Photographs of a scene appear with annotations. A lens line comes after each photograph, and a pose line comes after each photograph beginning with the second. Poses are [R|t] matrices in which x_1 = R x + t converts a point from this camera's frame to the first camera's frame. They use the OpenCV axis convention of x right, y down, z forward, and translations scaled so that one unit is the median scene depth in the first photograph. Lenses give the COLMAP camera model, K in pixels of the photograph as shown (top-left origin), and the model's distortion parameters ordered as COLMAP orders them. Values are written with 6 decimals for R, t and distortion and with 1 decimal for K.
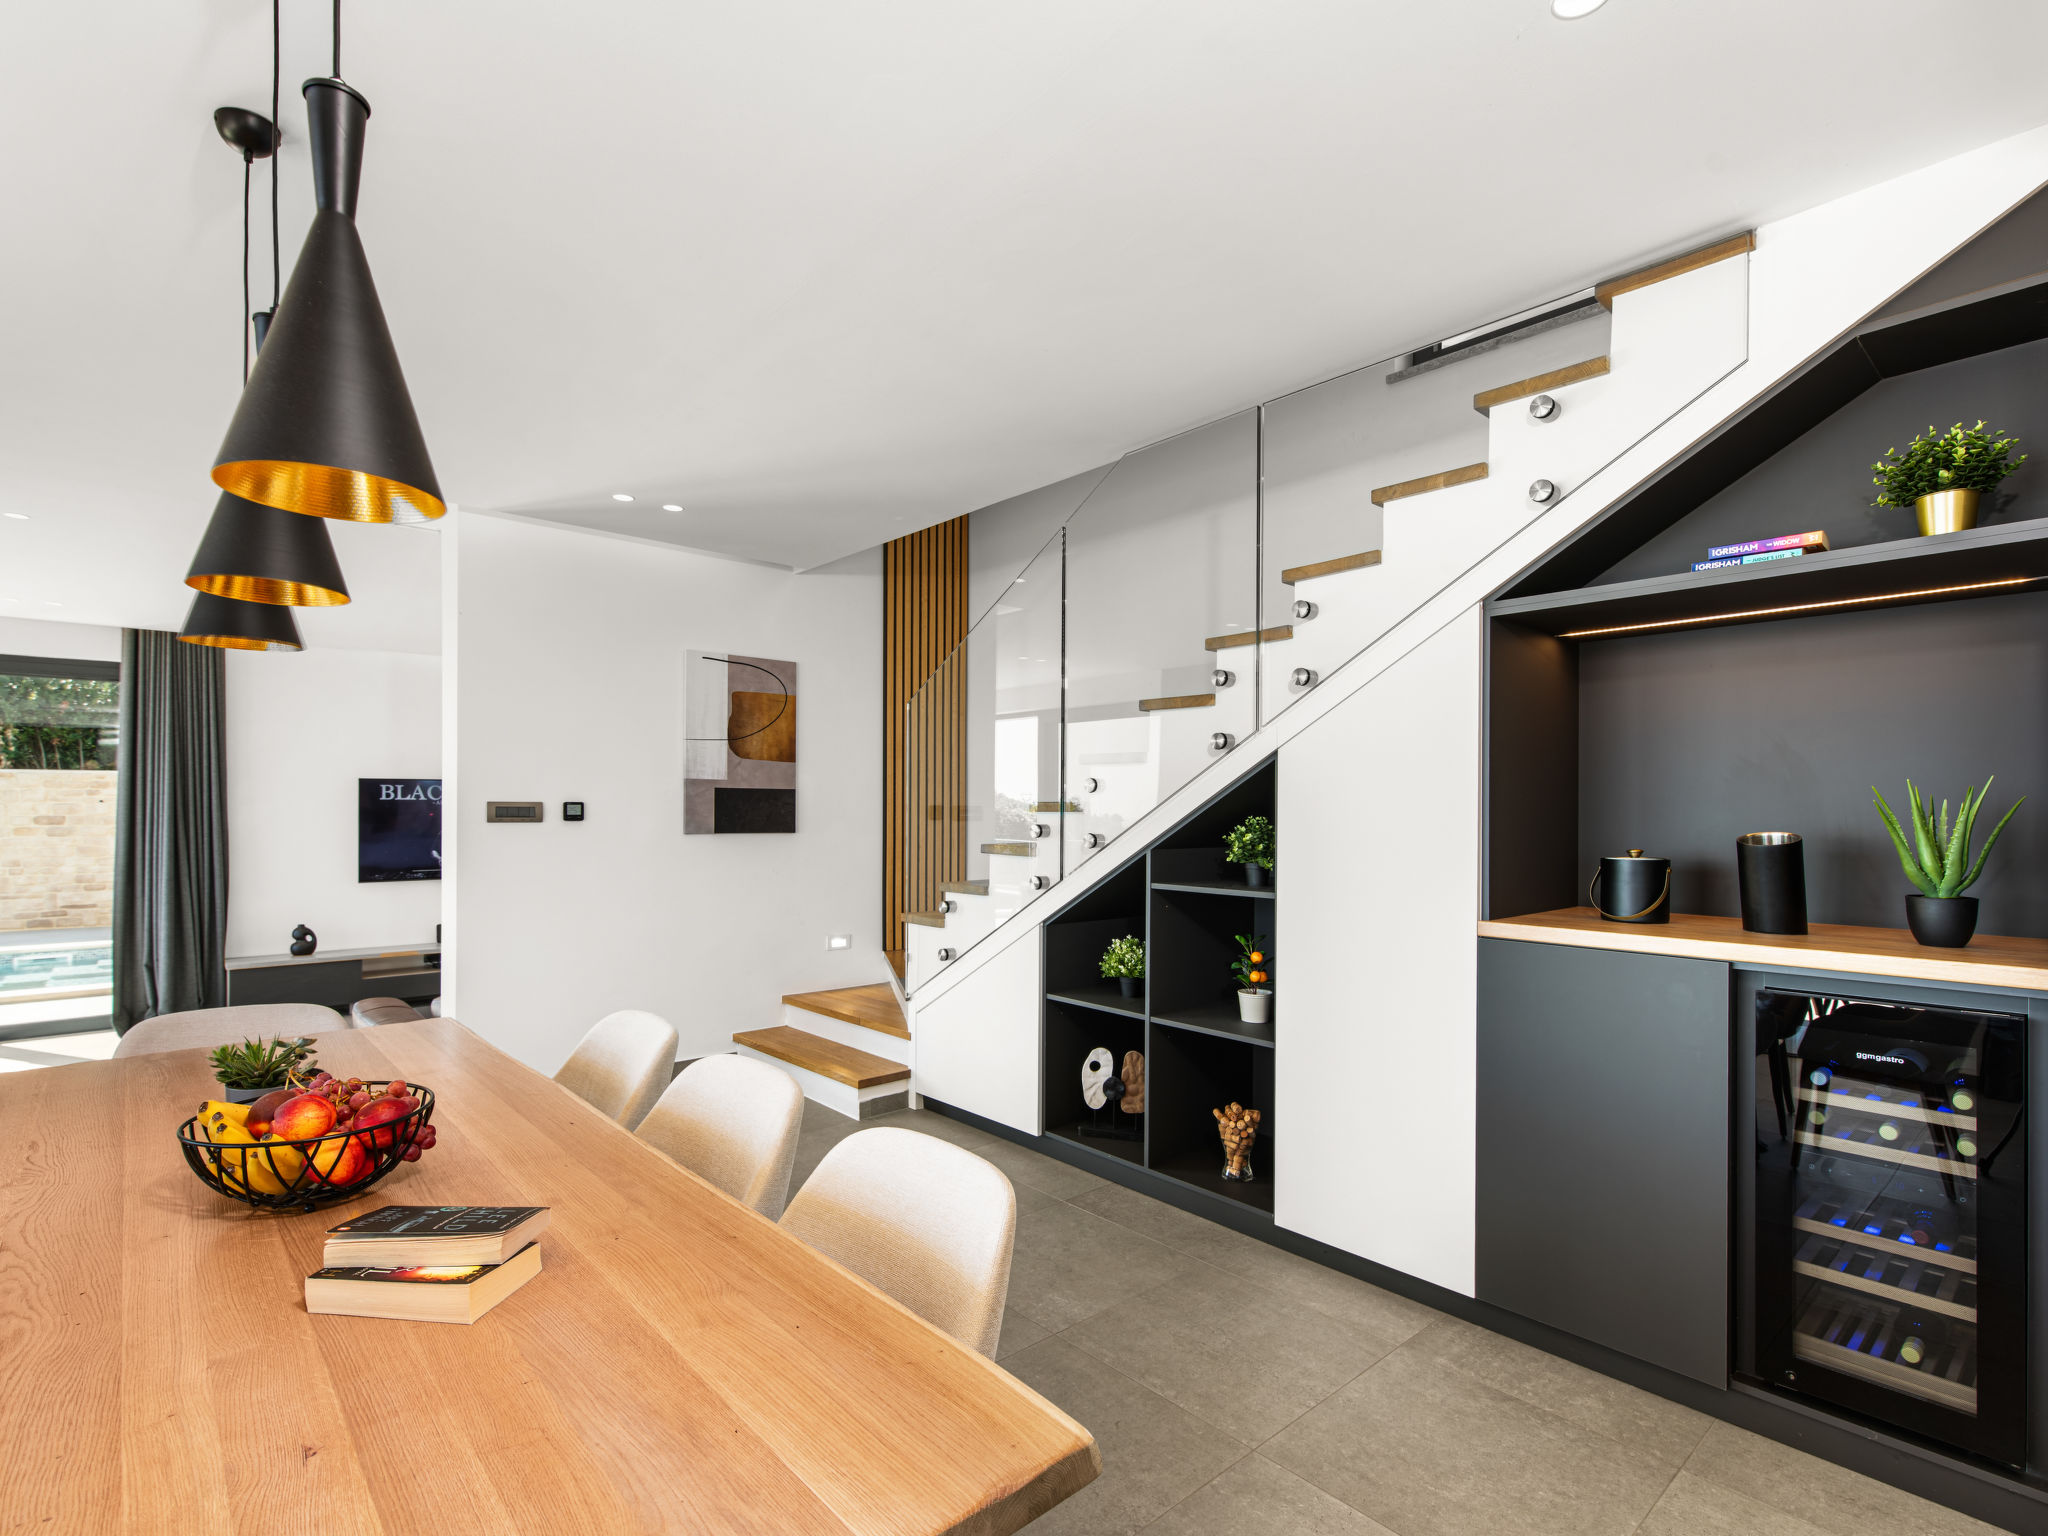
lens RADIAL K [[985.4, 0, 1044.1], [0, 985.4, 805.3], [0, 0, 1]] dist [-0.011681, 0.004791]
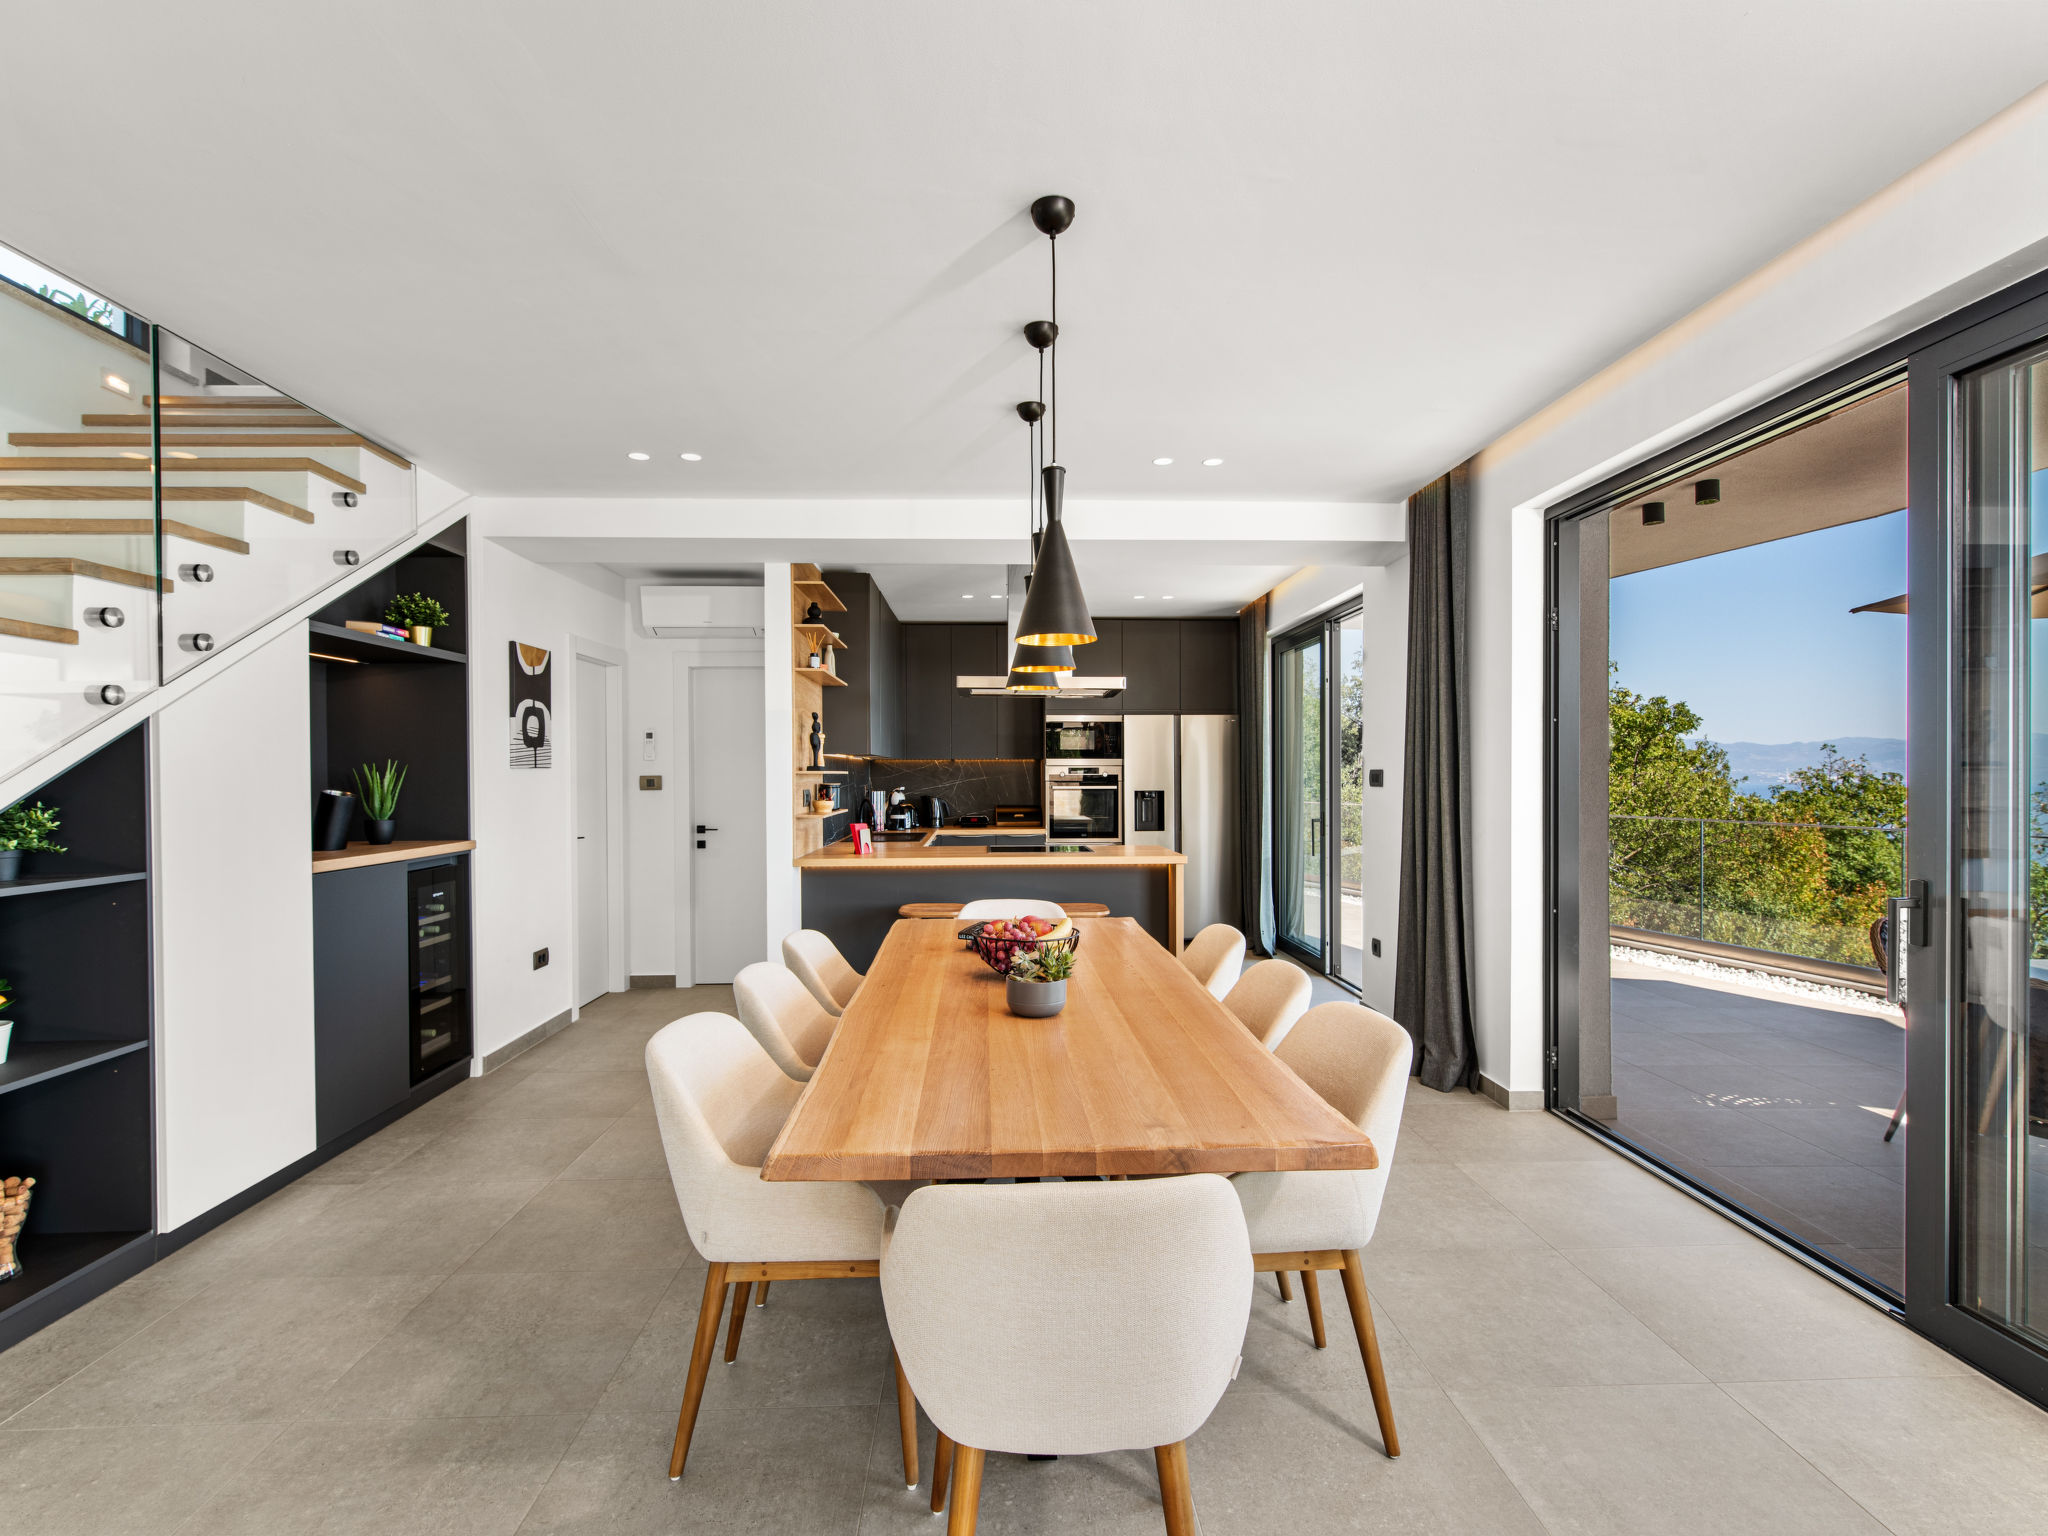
lens RADIAL K [[985.4, 0, 1032.6], [0, 985.4, 795.9], [0, 0, 1]] dist [-0.011681, 0.004791]
pose [[-0.768264, -0.013458, 0.639992, -0.412969], [0.001758, 0.999731, 0.023132, 0.000540], [-0.640131, 0.018897, -0.768033, 0.506056]]
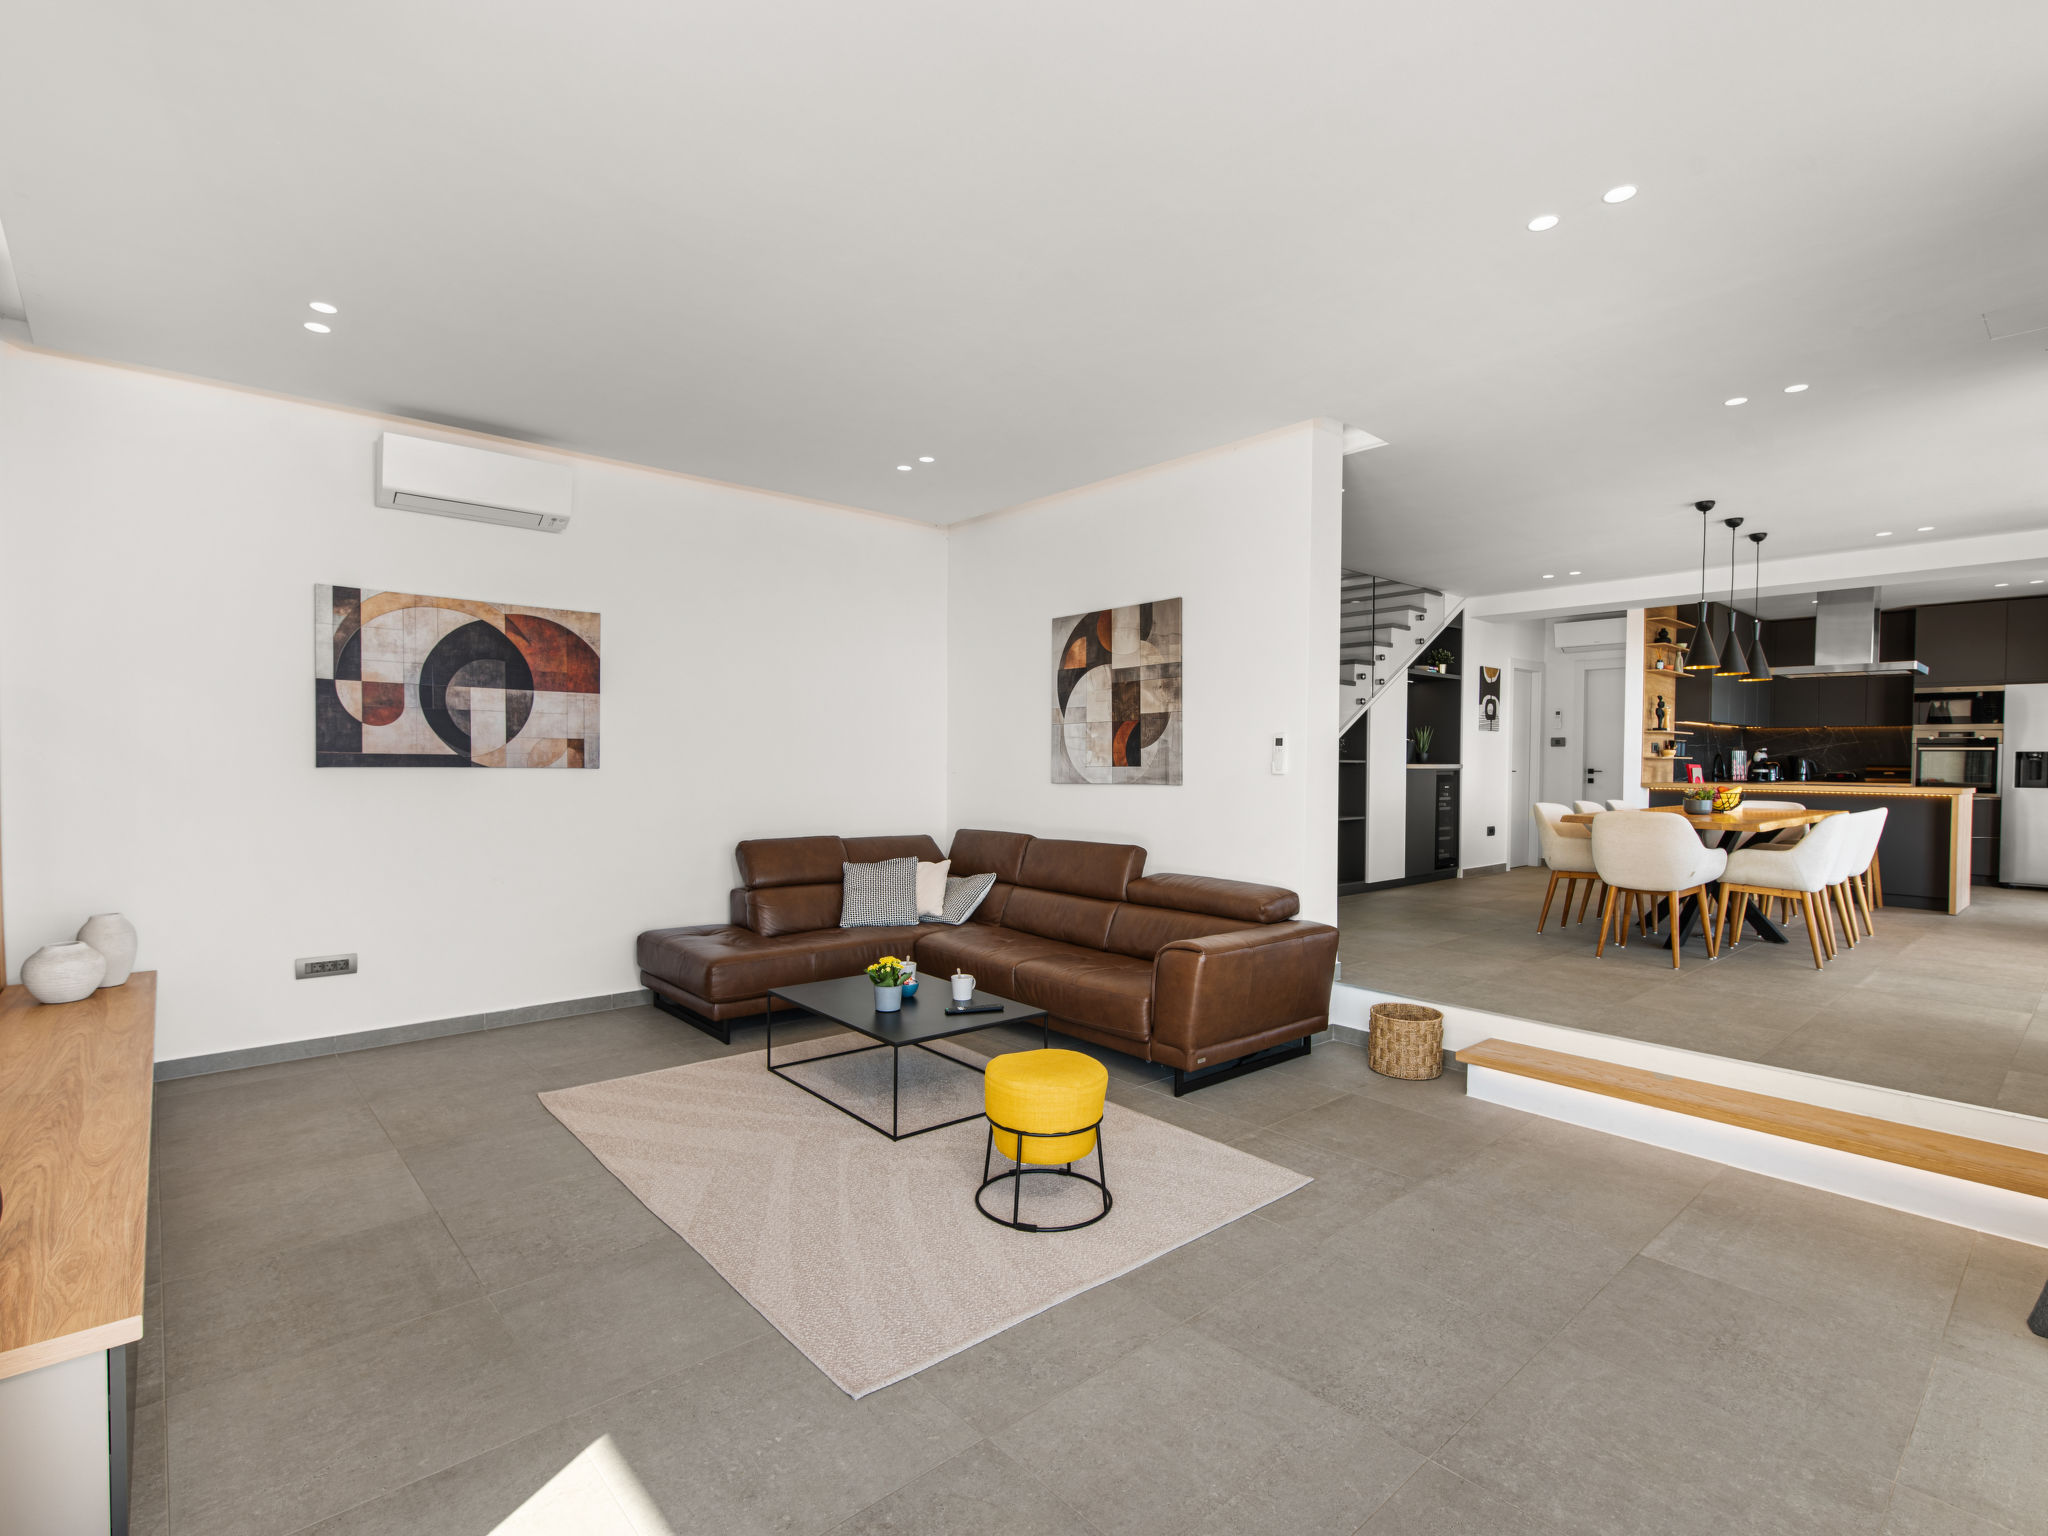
lens RADIAL K [[985.4, 0, 1017.6], [0, 985.4, 771.2], [0, 0, 1]] dist [-0.011681, 0.004791]
pose [[0.021333, -0.012132, 0.999699, -1.059262], [-0.008045, 0.999892, 0.012306, 0.040965], [-0.999740, -0.008305, 0.021233, 0.817087]]
